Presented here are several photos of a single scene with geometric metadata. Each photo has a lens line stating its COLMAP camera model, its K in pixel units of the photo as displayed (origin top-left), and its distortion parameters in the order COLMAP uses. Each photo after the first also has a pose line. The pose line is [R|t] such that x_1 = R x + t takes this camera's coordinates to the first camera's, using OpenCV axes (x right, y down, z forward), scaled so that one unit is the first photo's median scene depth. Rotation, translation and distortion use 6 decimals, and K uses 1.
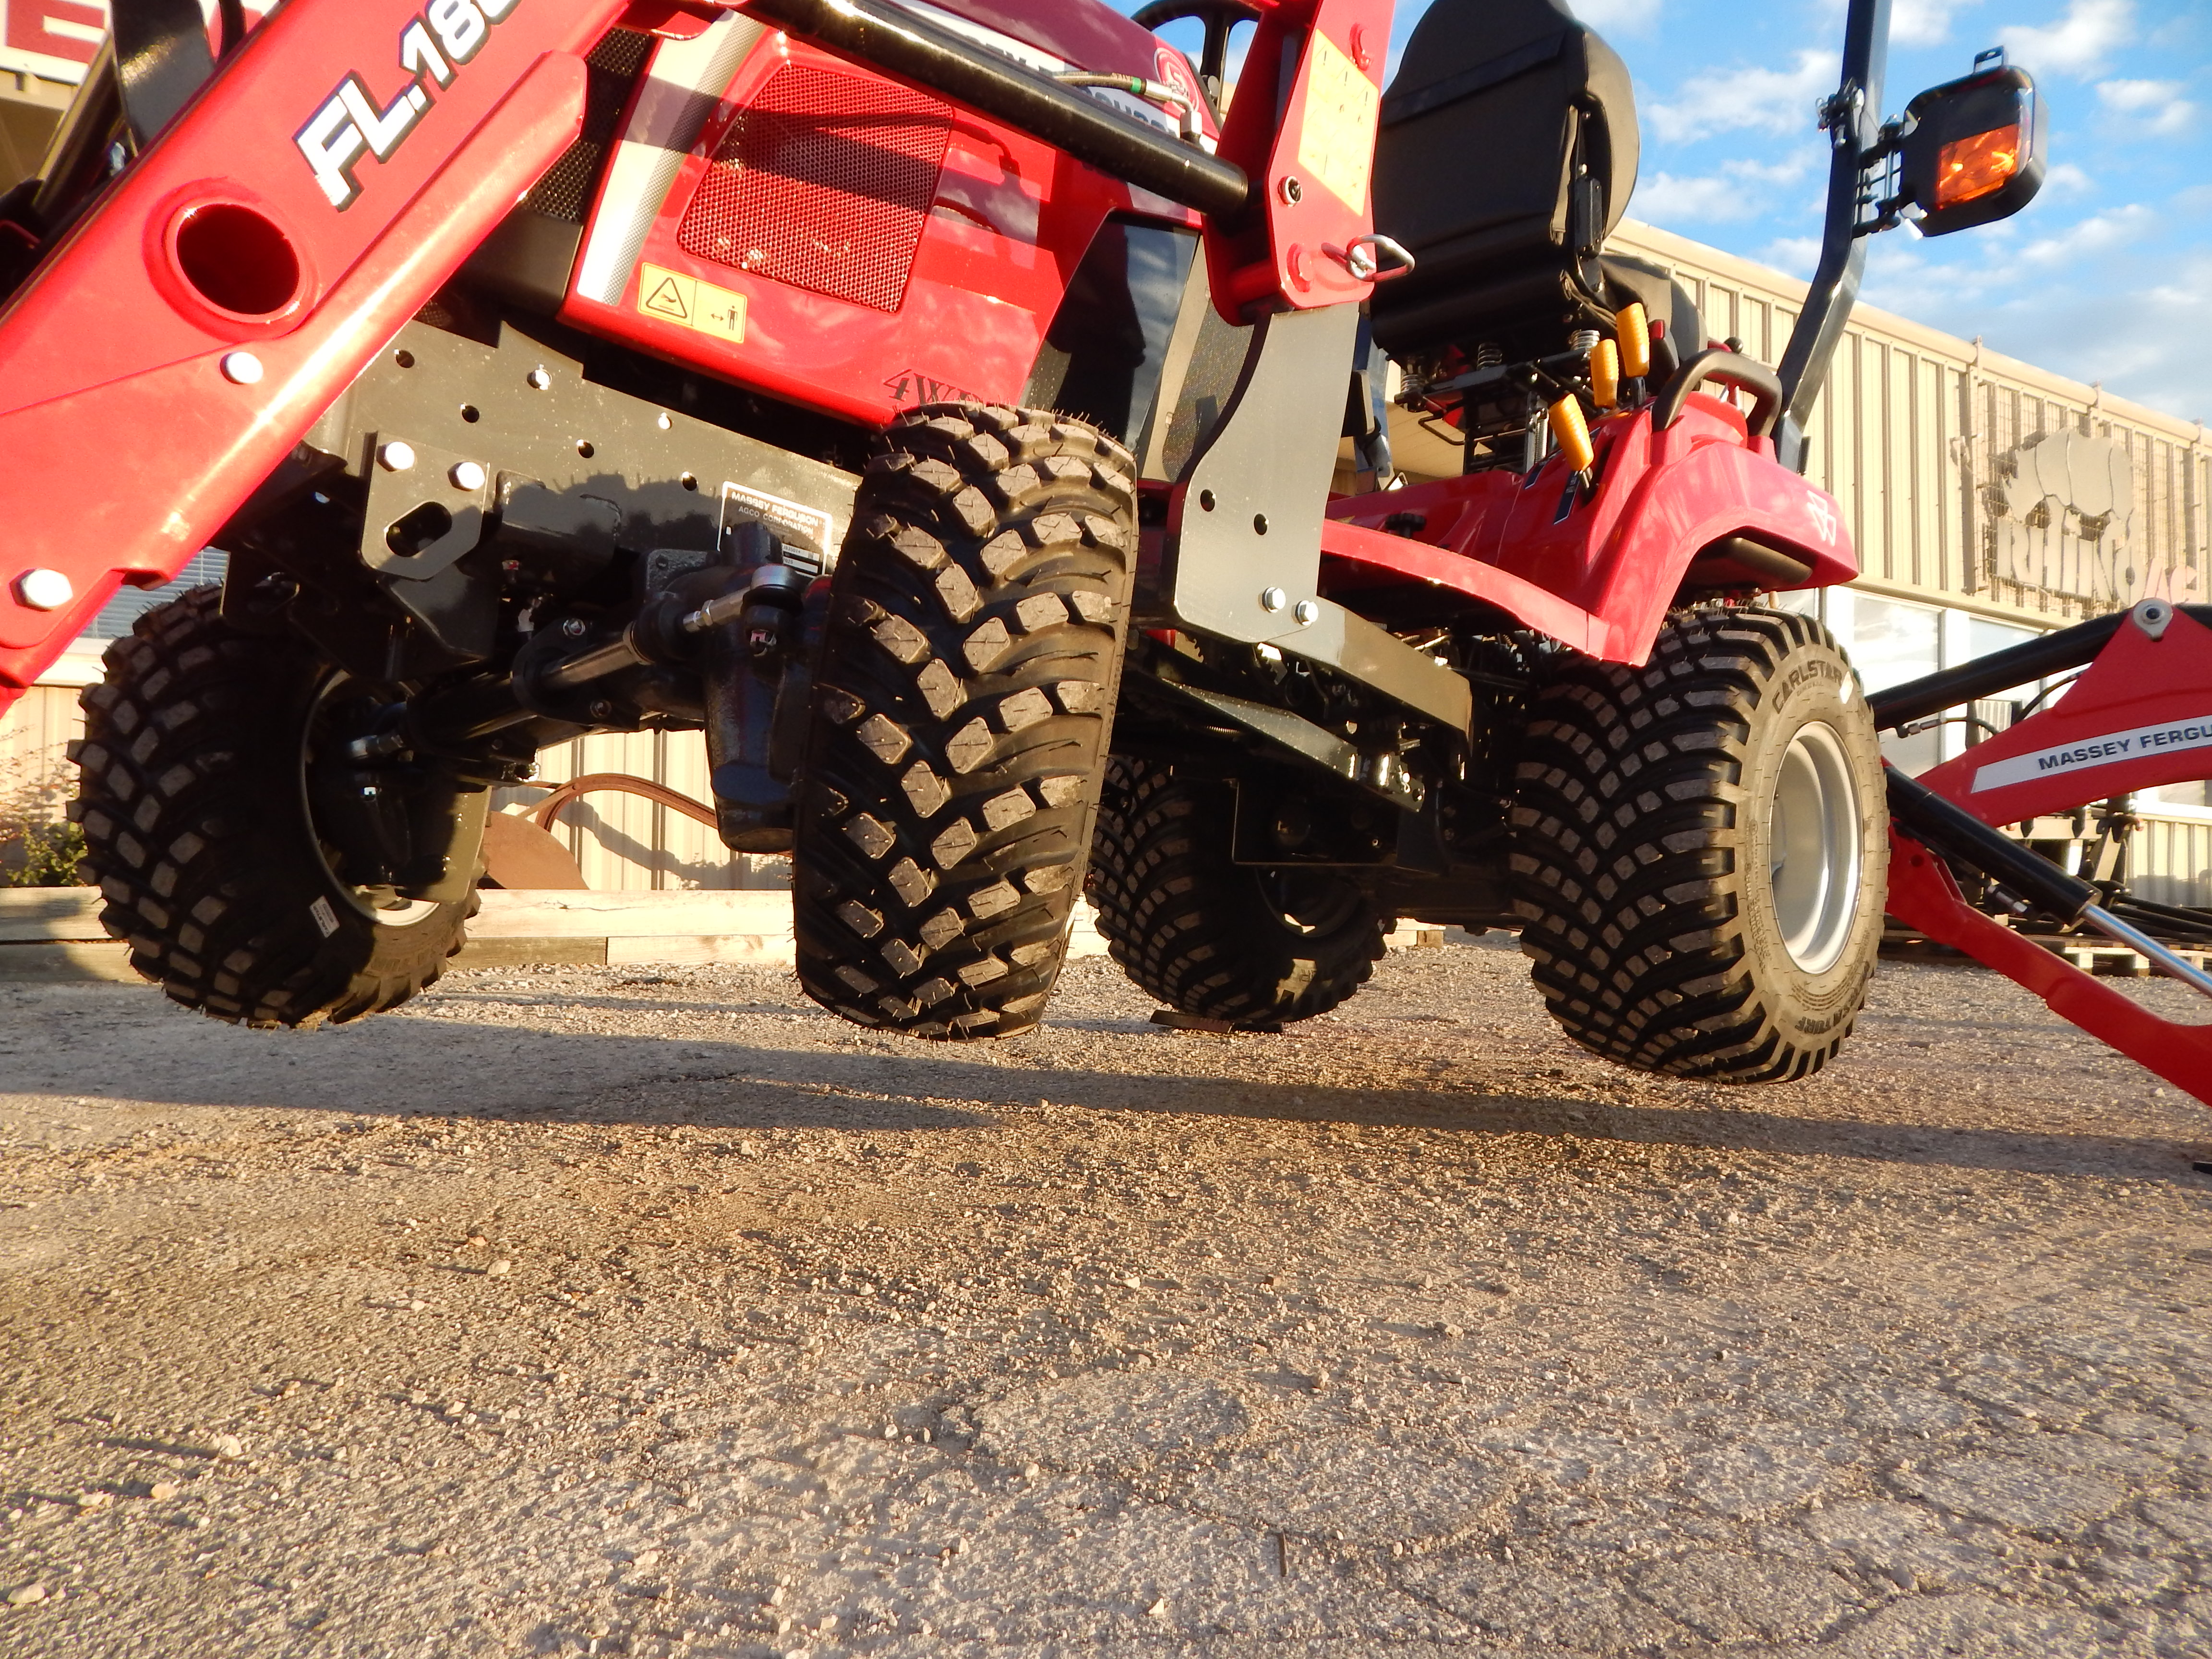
lens RADIAL K [[1451.9, 0, 1087.5], [0, 1451.9, 843.8], [0, 0, 1]] dist [0.002514, -0.002933]
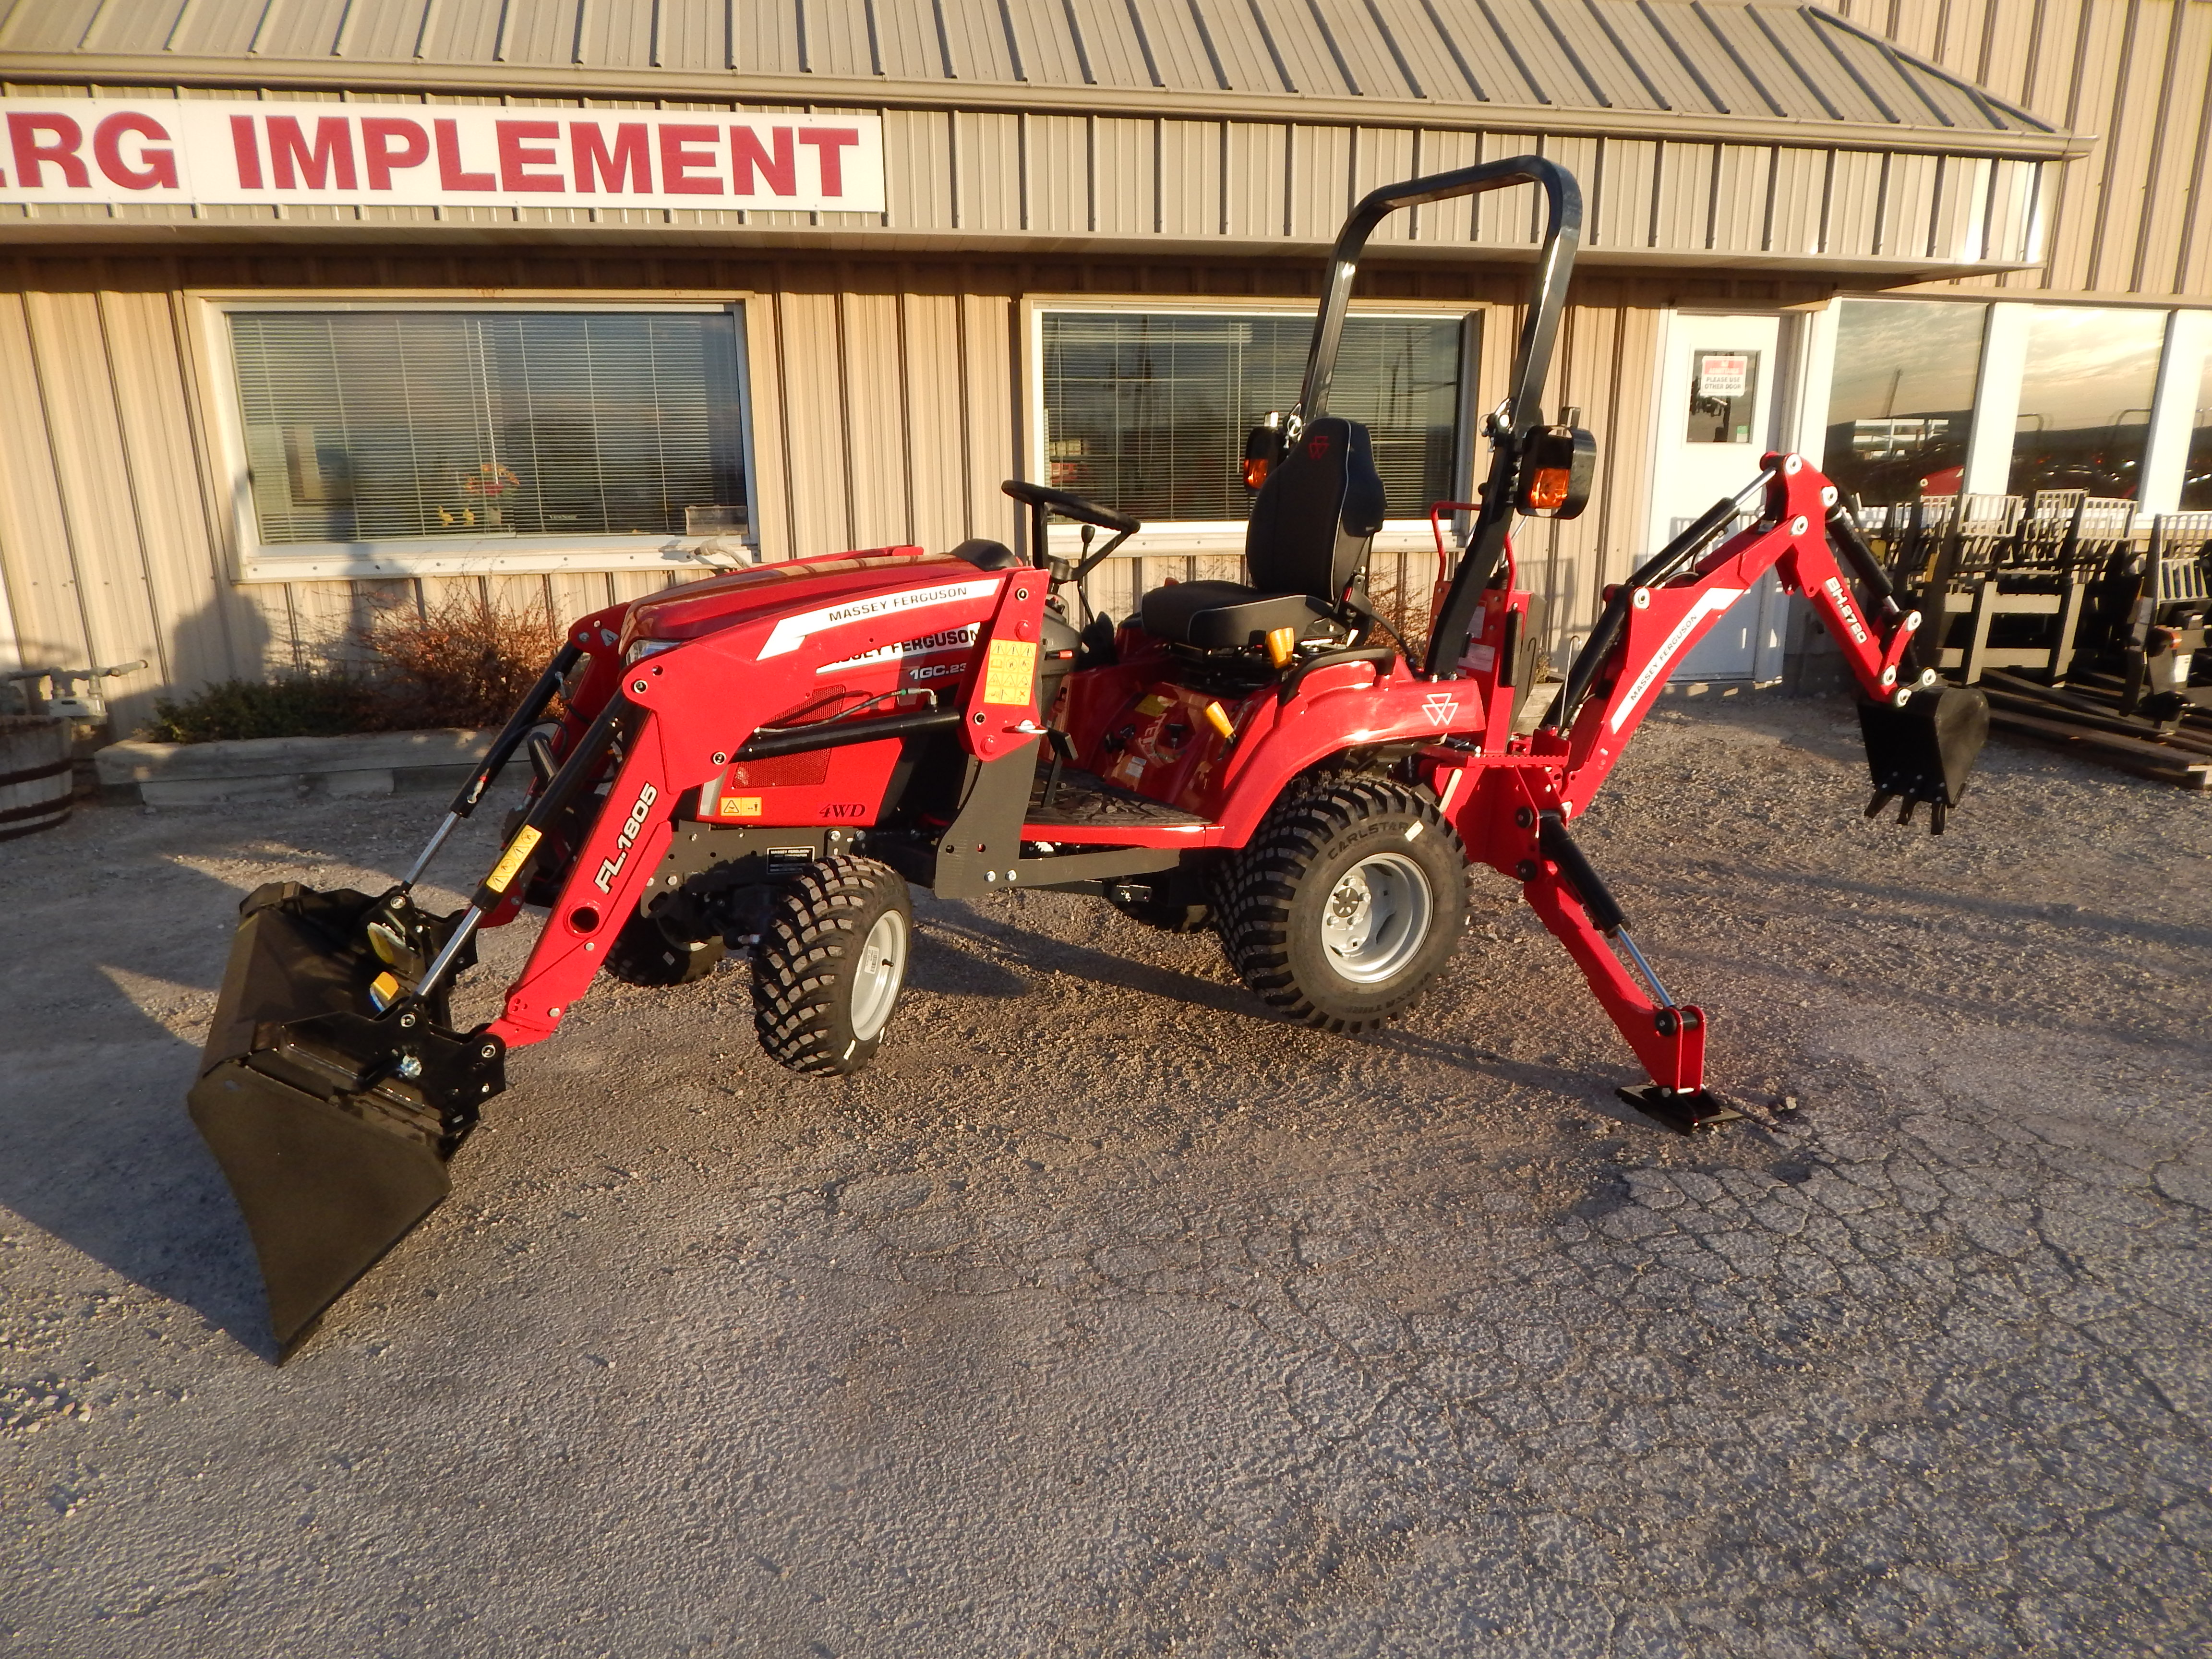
lens RADIAL K [[1451.9, 0, 1093.0], [0, 1451.9, 820.3], [0, 0, 1]] dist [0.002514, -0.002933]
pose [[0.951741, 0.051668, -0.302521, 0.539676], [0.031077, 0.964435, 0.262486, -0.472072], [0.305325, -0.259220, 0.916287, -0.597694]]
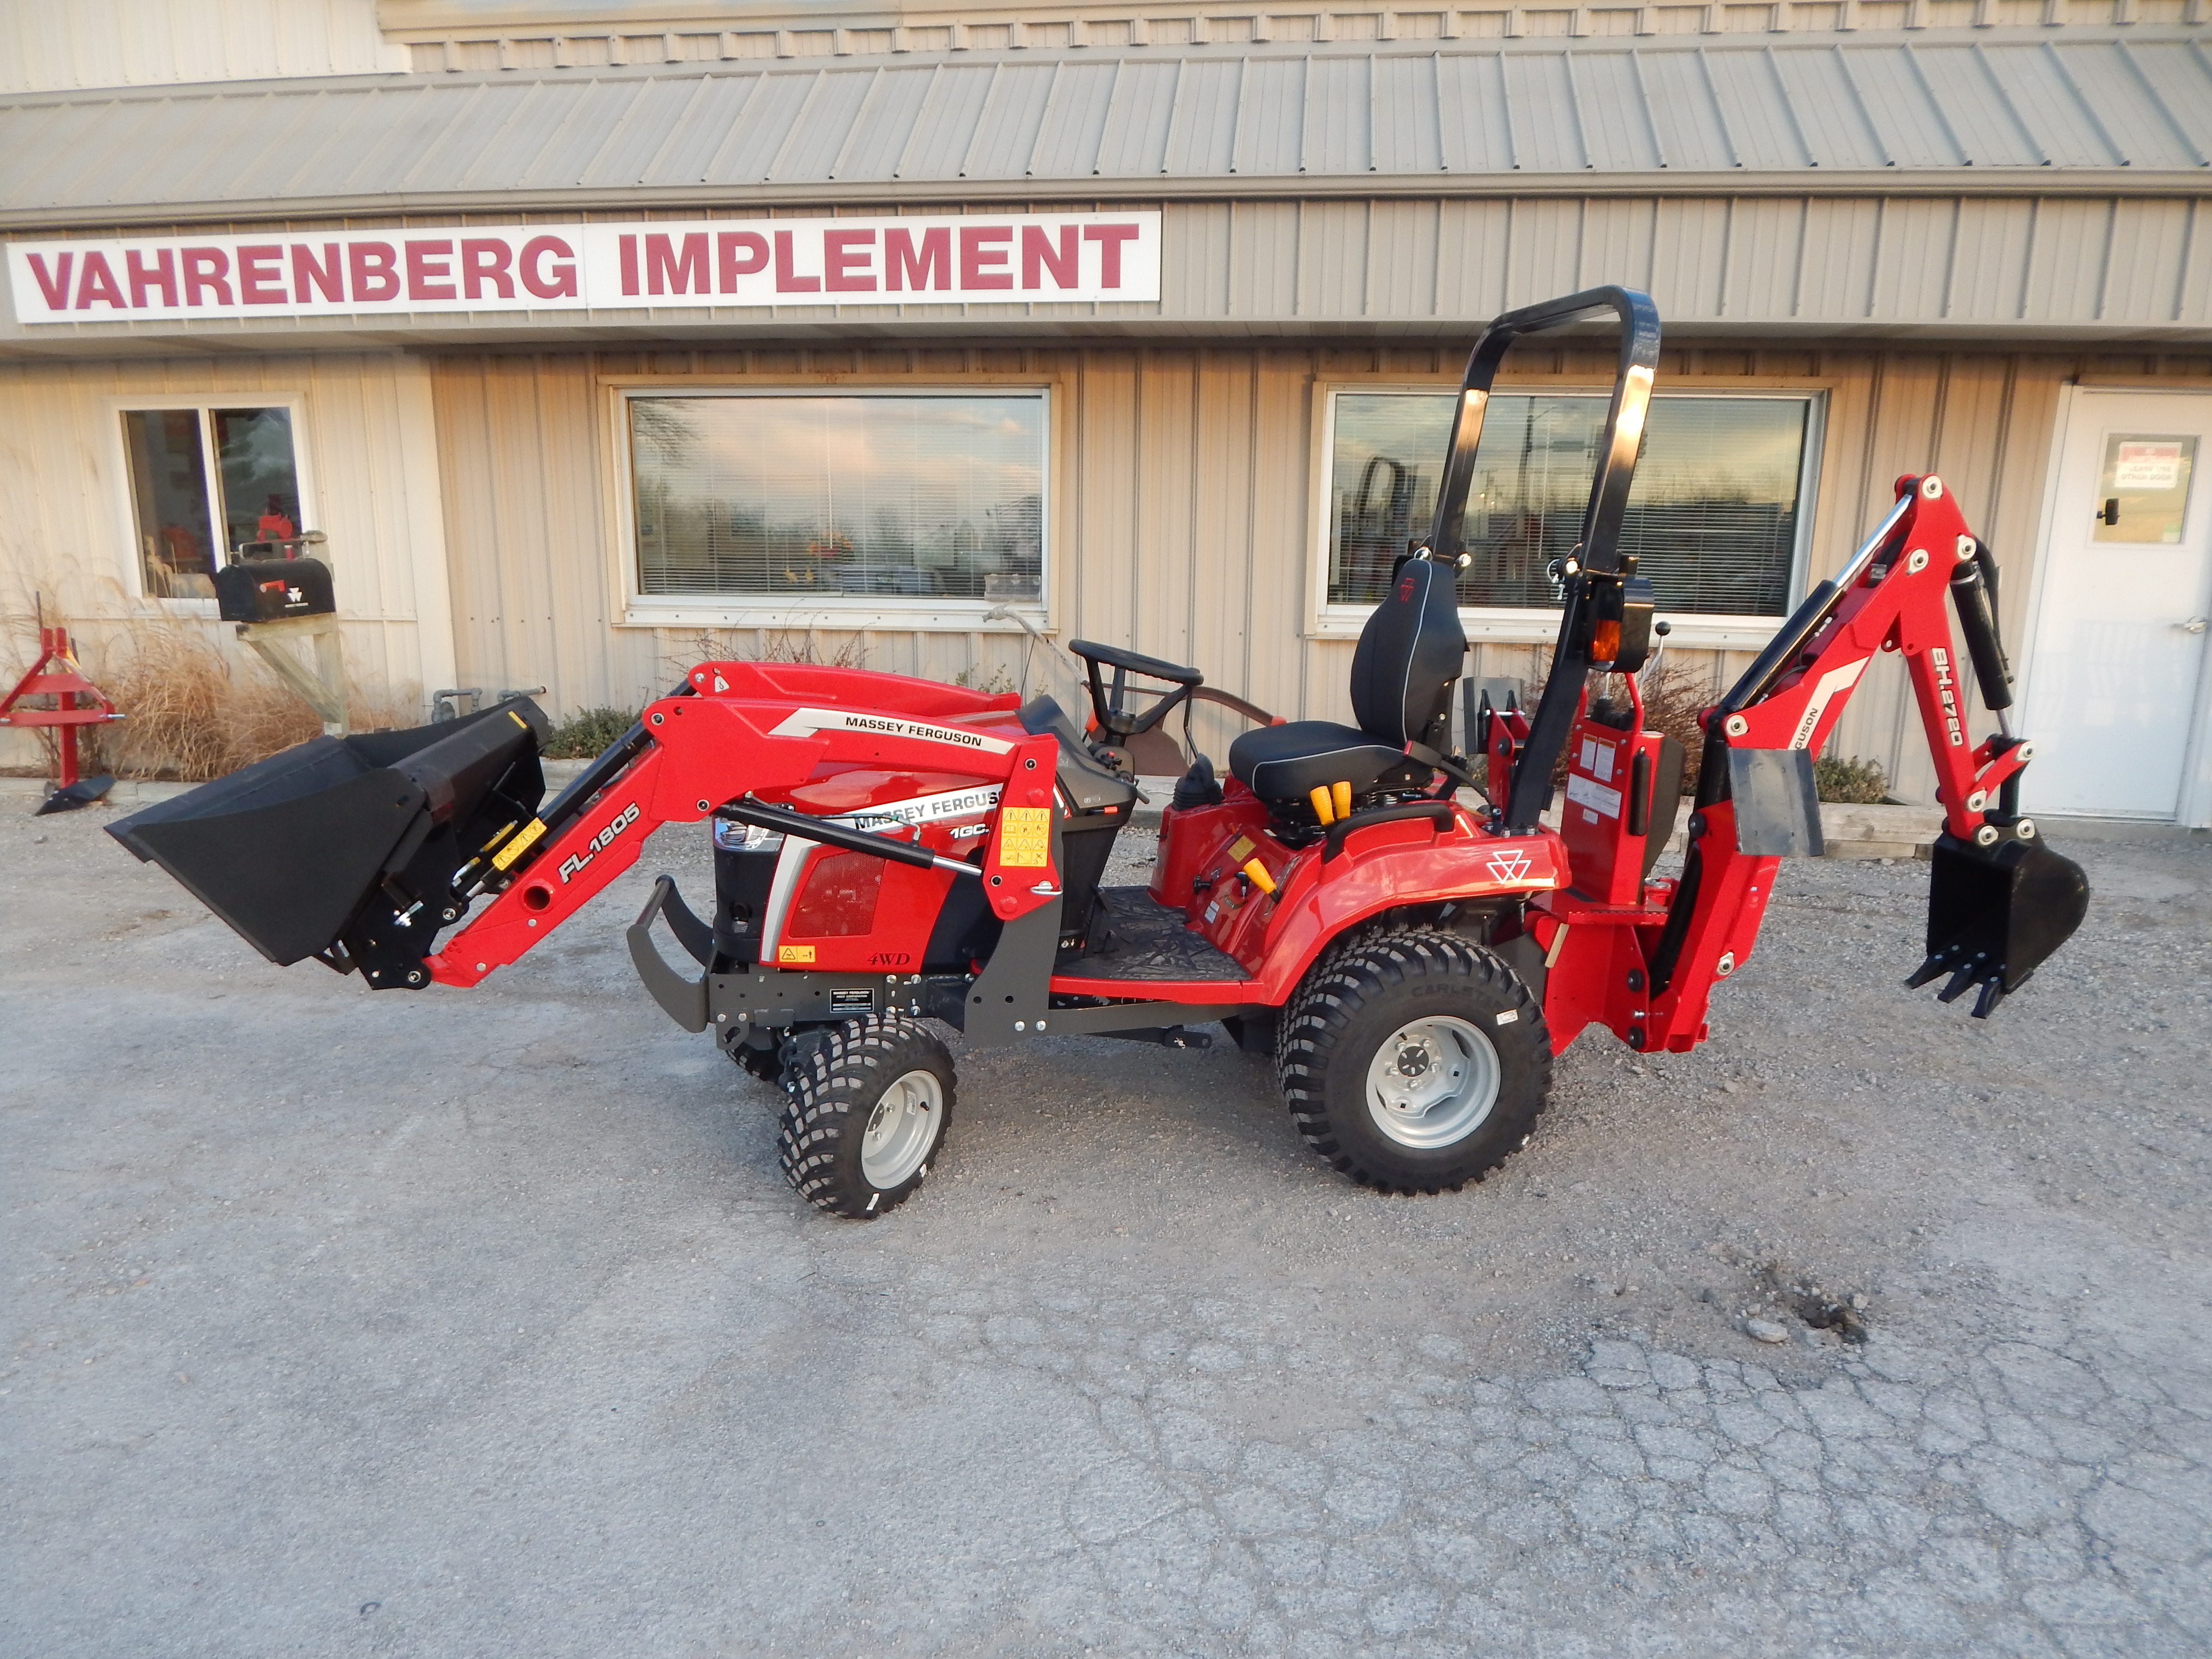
lens RADIAL K [[1451.9, 0, 1094.0], [0, 1451.9, 811.9], [0, 0, 1]] dist [0.002514, -0.002933]
pose [[0.809704, 0.107769, -0.576858, 0.910088], [0.013007, 0.979456, 0.201240, -0.464520], [0.586694, -0.170448, 0.791668, -0.427233]]
